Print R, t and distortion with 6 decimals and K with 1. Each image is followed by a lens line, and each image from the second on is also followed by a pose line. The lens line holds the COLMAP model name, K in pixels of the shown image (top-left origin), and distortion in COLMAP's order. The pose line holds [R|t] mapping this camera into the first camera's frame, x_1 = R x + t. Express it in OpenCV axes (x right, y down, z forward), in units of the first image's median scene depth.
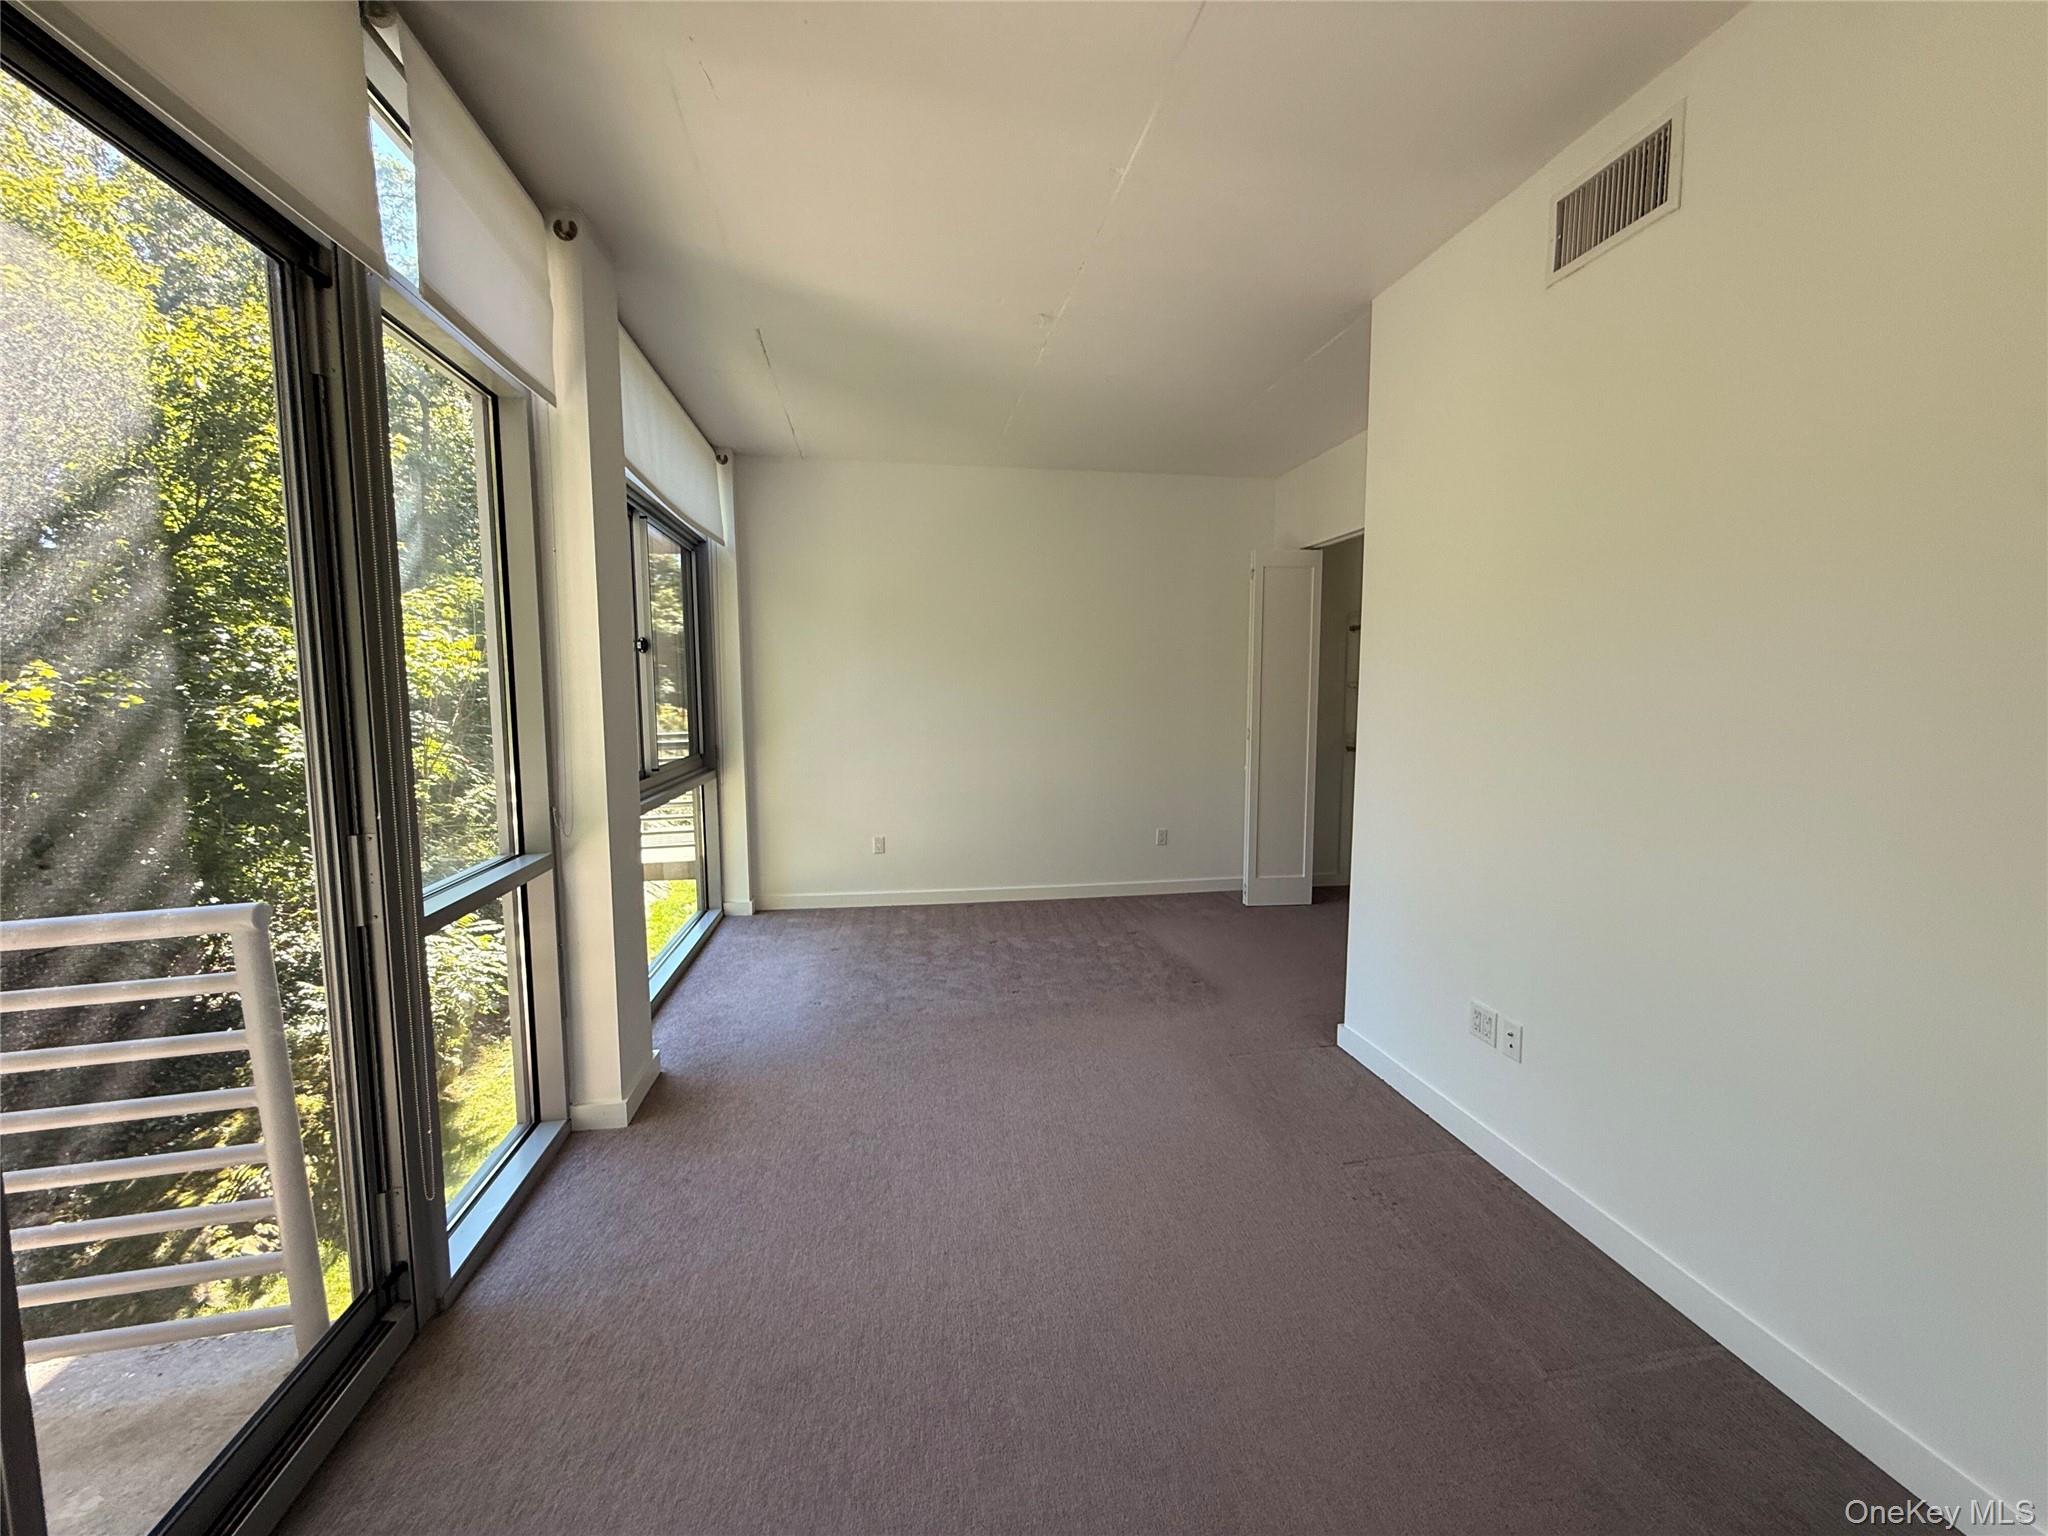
lens RADIAL K [[817.8, 0, 1009.0], [0, 817.8, 768.8], [0, 0, 1]] dist [0.000689, 0.000498]
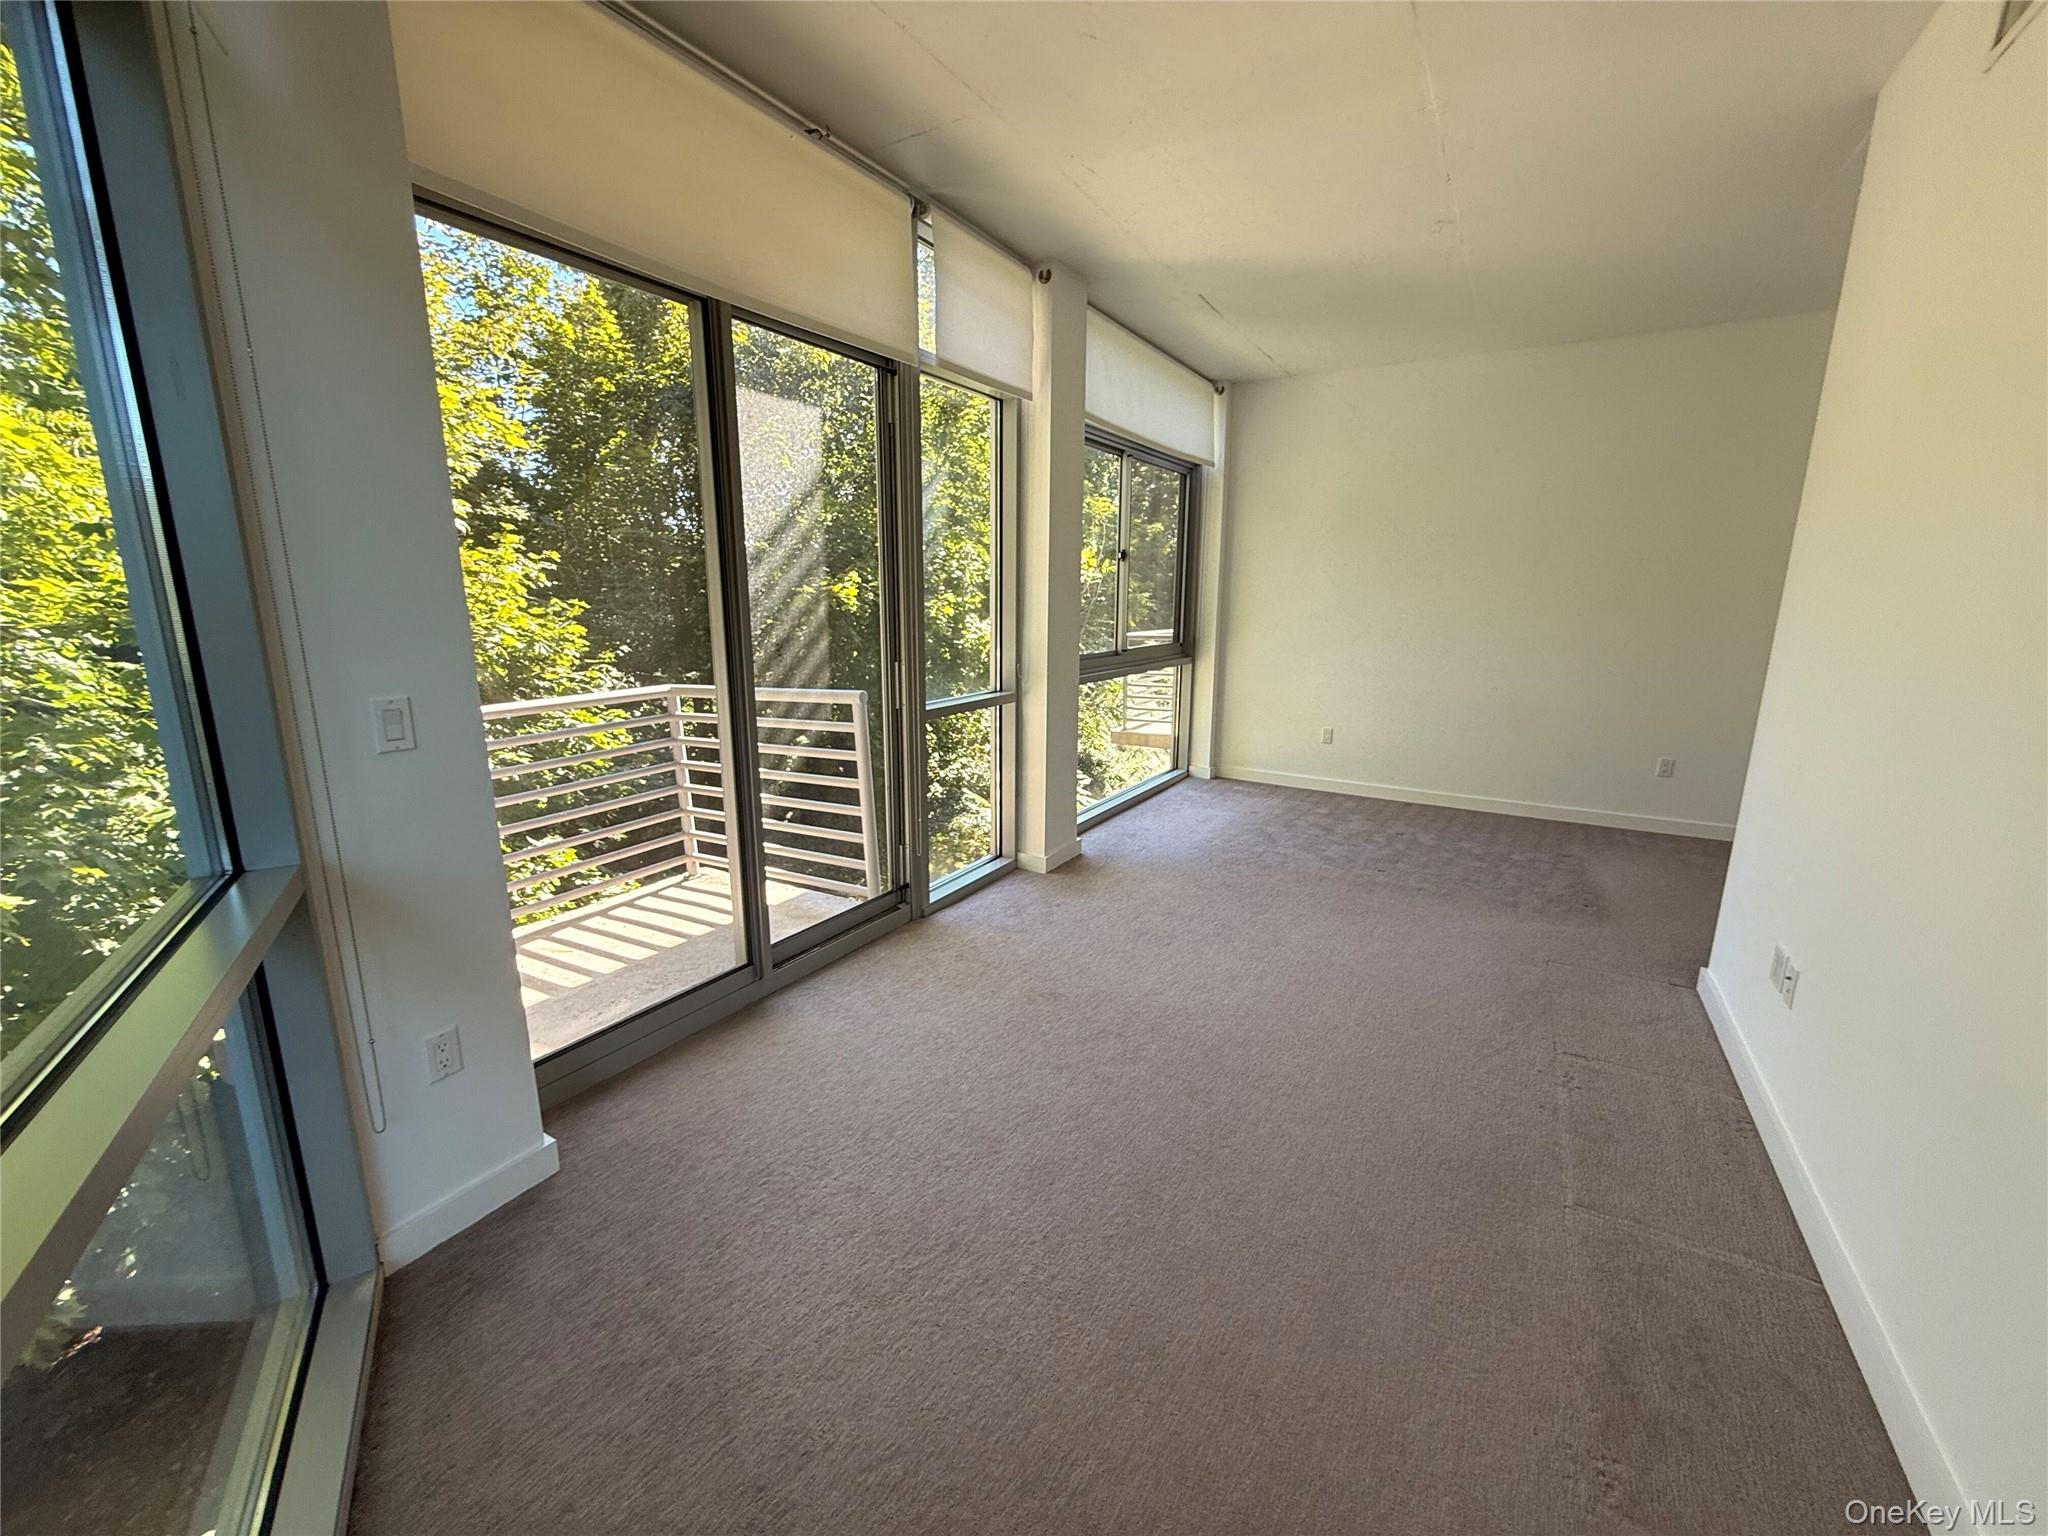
lens RADIAL K [[817.8, 0, 1009.0], [0, 817.8, 768.8], [0, 0, 1]] dist [0.000689, 0.000498]
pose [[0.750928, 0.144995, -0.644270, 0.293441], [-0.070370, 0.987613, 0.140246, 0.017455], [0.656624, -0.059977, 0.751829, -0.132375]]
